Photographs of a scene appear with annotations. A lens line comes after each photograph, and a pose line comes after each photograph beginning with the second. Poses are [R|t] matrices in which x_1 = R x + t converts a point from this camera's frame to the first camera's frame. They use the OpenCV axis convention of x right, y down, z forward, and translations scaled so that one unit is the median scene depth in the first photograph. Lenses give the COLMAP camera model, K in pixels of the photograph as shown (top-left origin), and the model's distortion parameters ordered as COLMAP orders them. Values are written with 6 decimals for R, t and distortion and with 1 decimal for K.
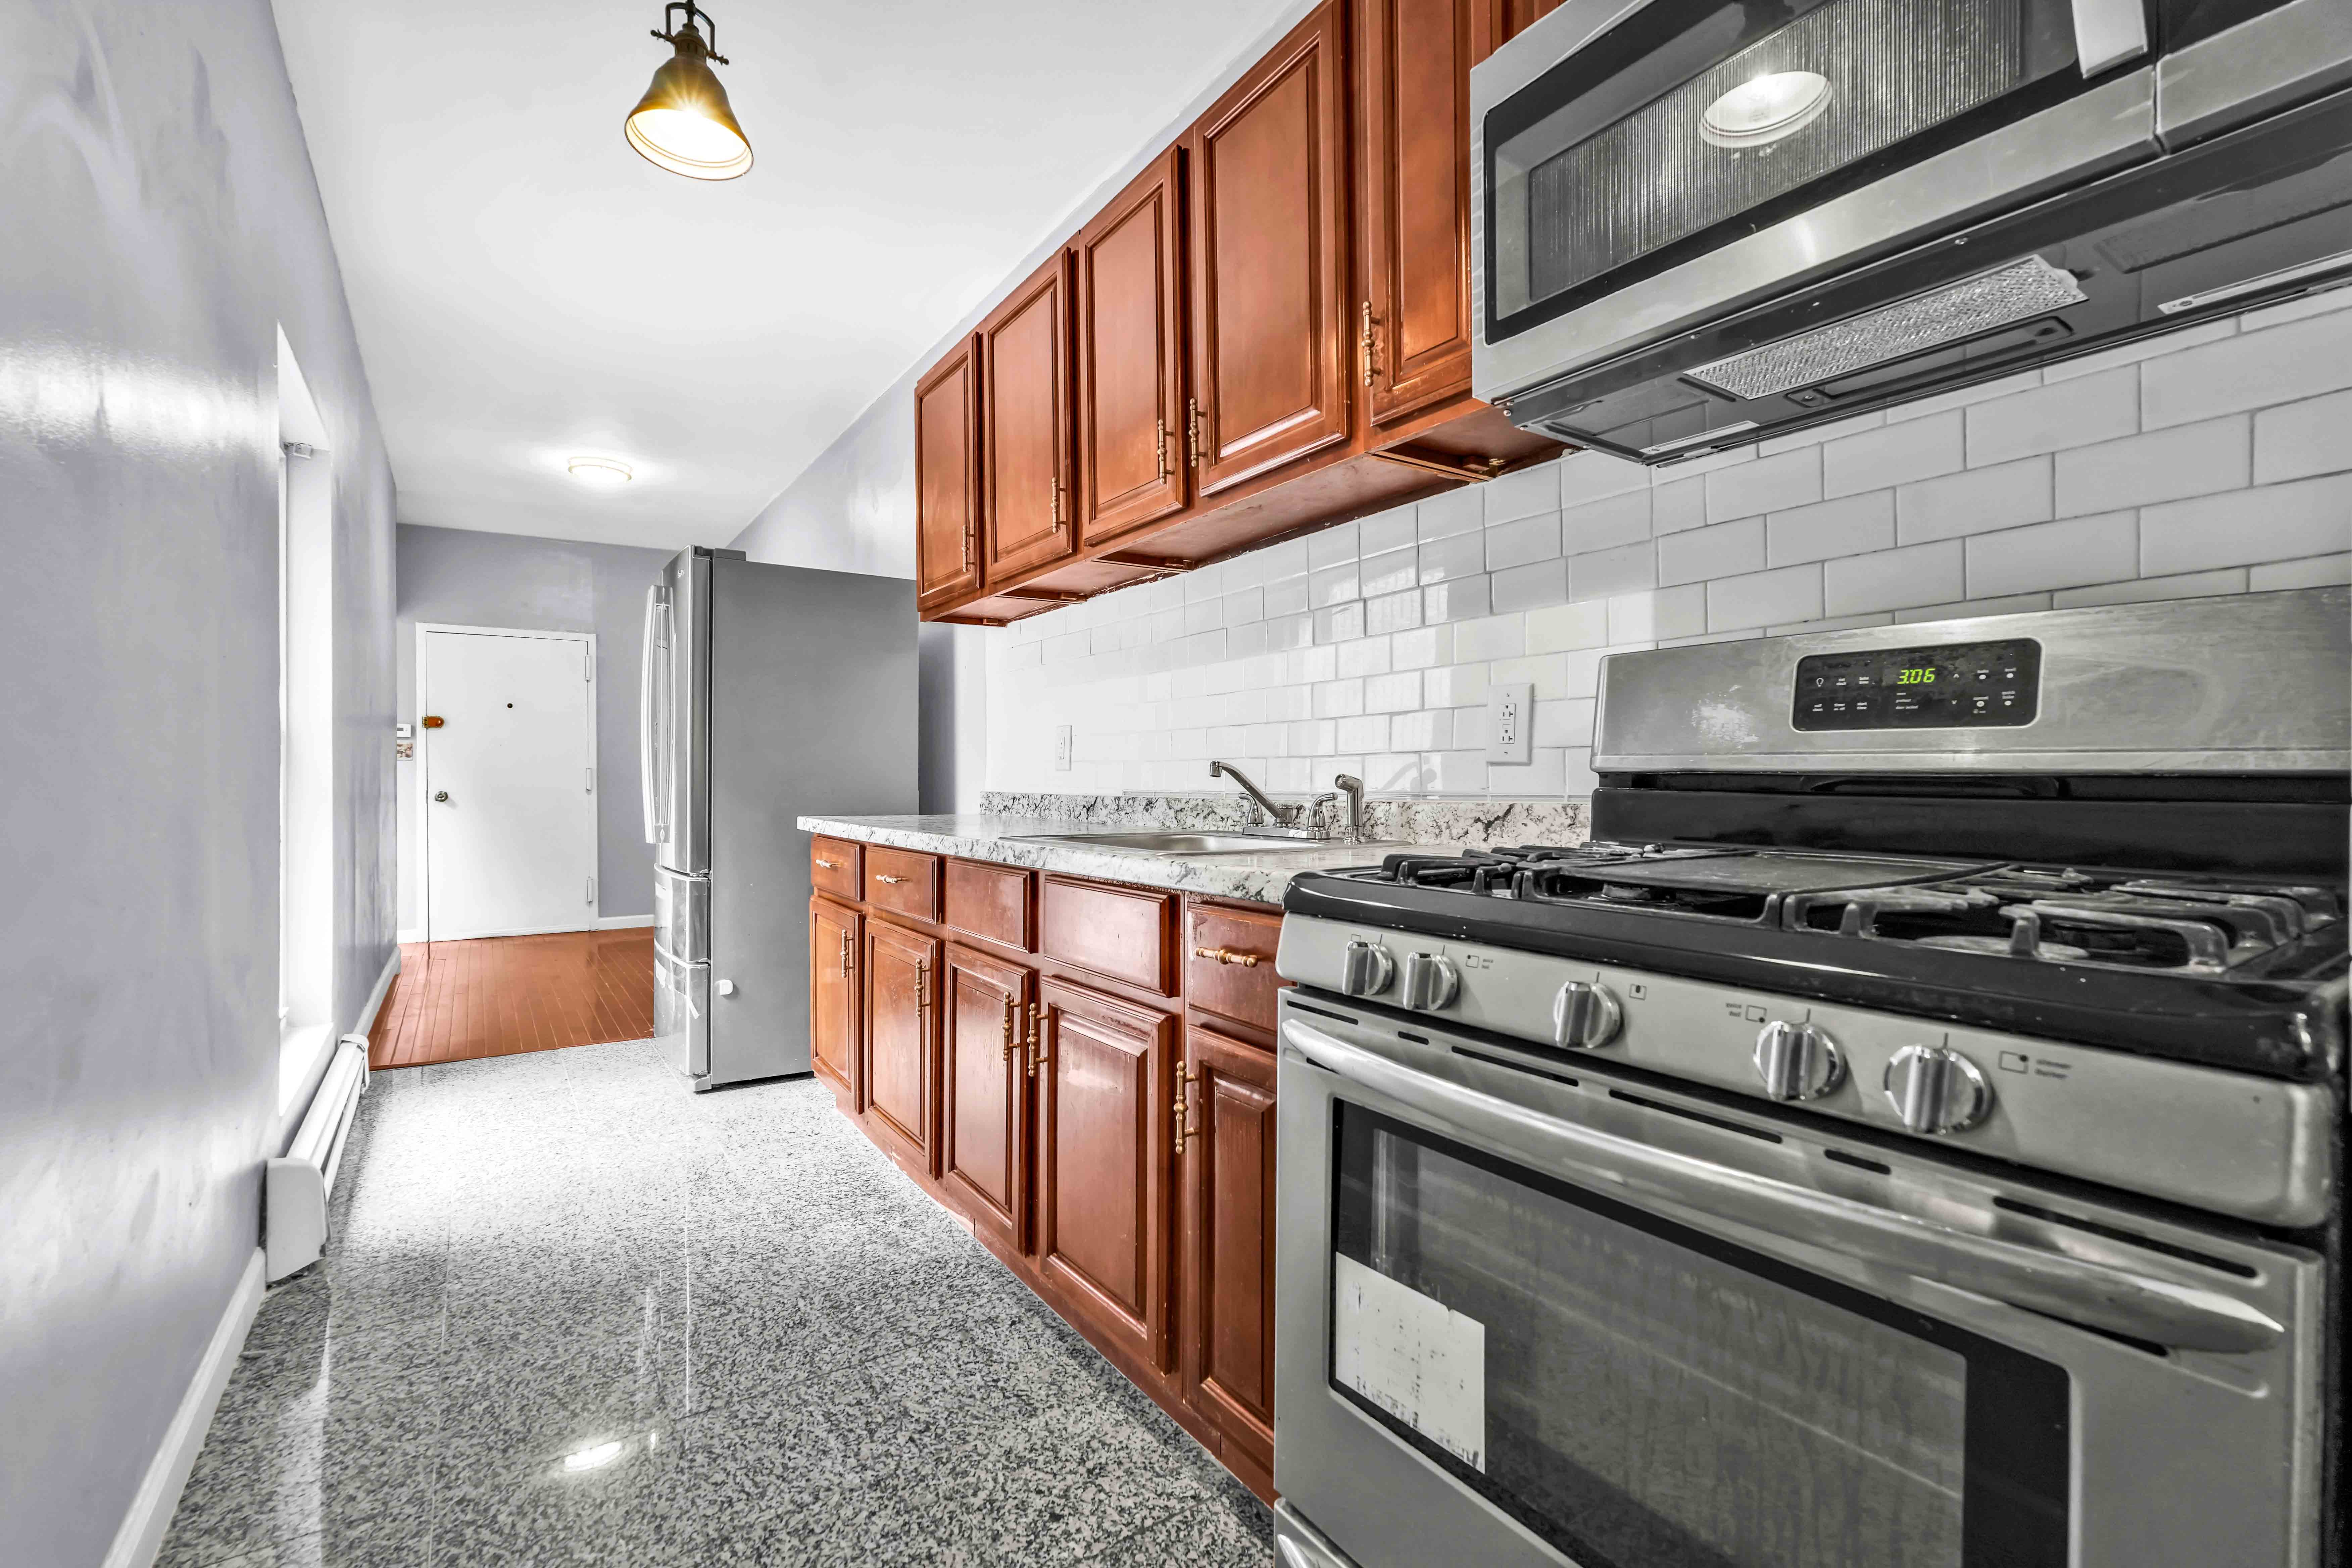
lens RADIAL K [[1047.5, 0, 1168.0], [0, 1047.5, 771.3], [0, 0, 1]] dist [-0.006937, 0.007741]
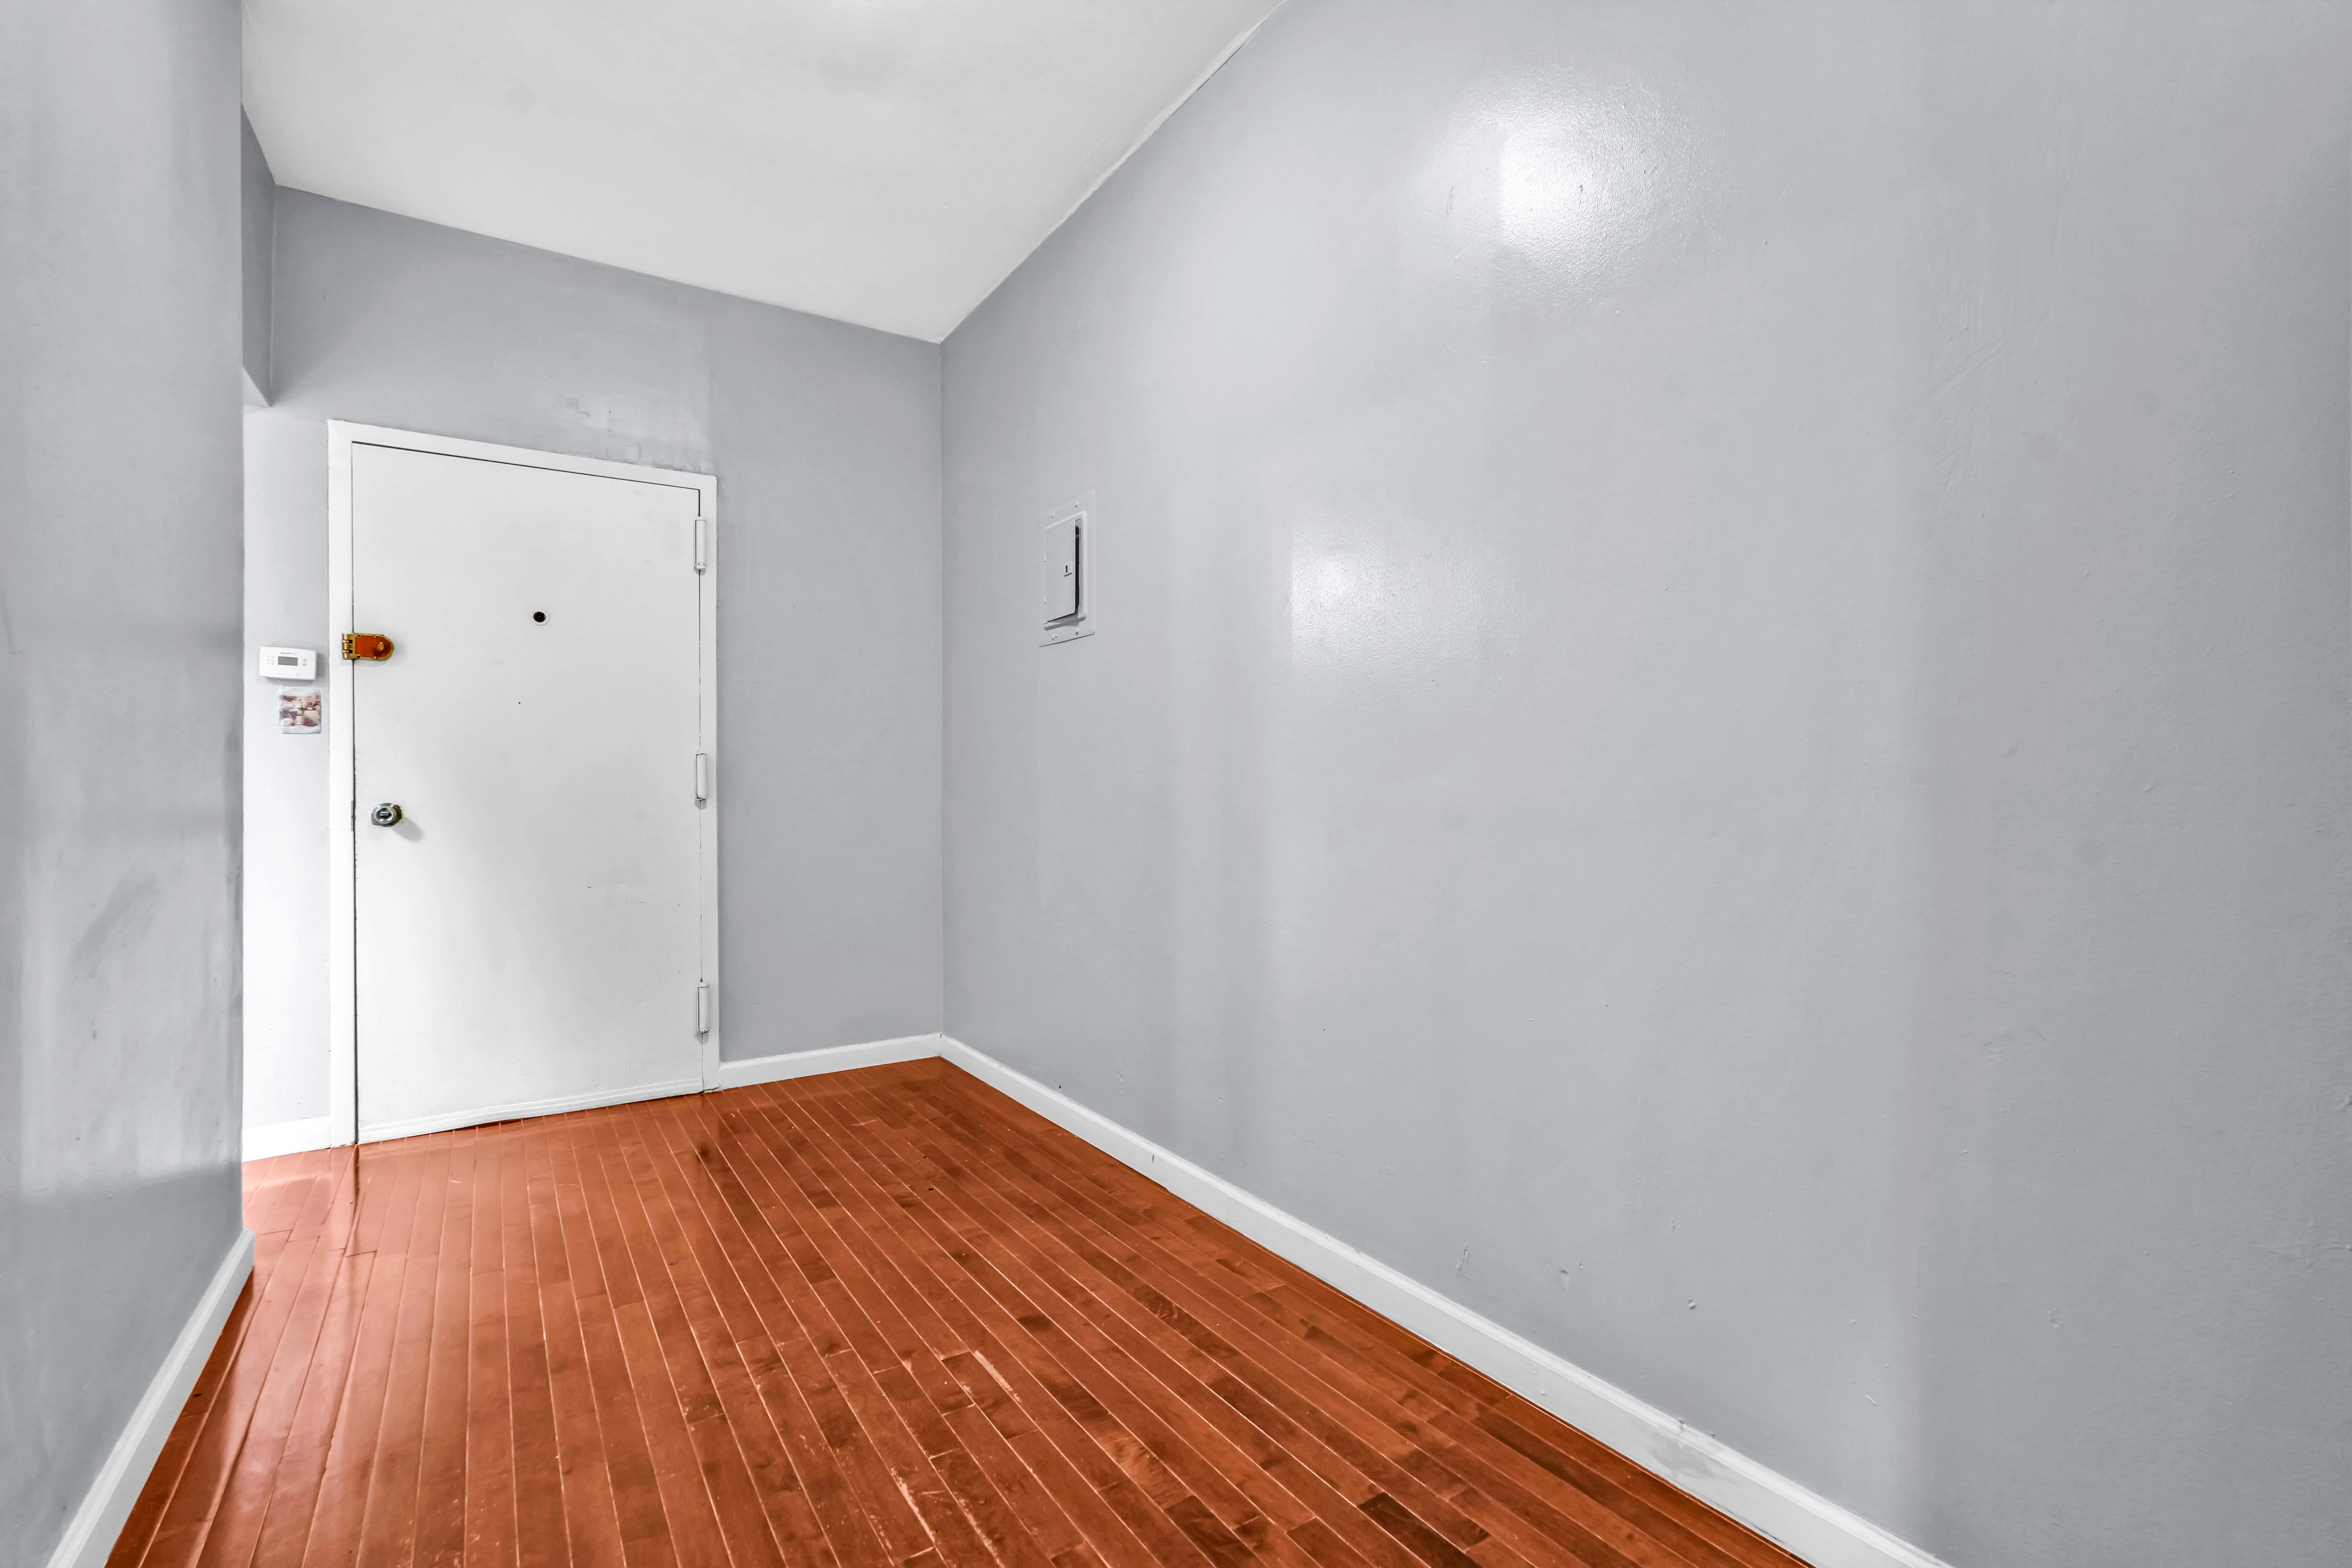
lens RADIAL K [[1047.5, 0, 1163.1], [0, 1047.5, 798.0], [0, 0, 1]] dist [-0.006937, 0.007741]
pose [[0.999932, 0.002758, -0.011326, -0.360580], [-0.002606, 0.999906, 0.013431, 0.009927], [0.011362, -0.013401, 0.999846, 0.560050]]
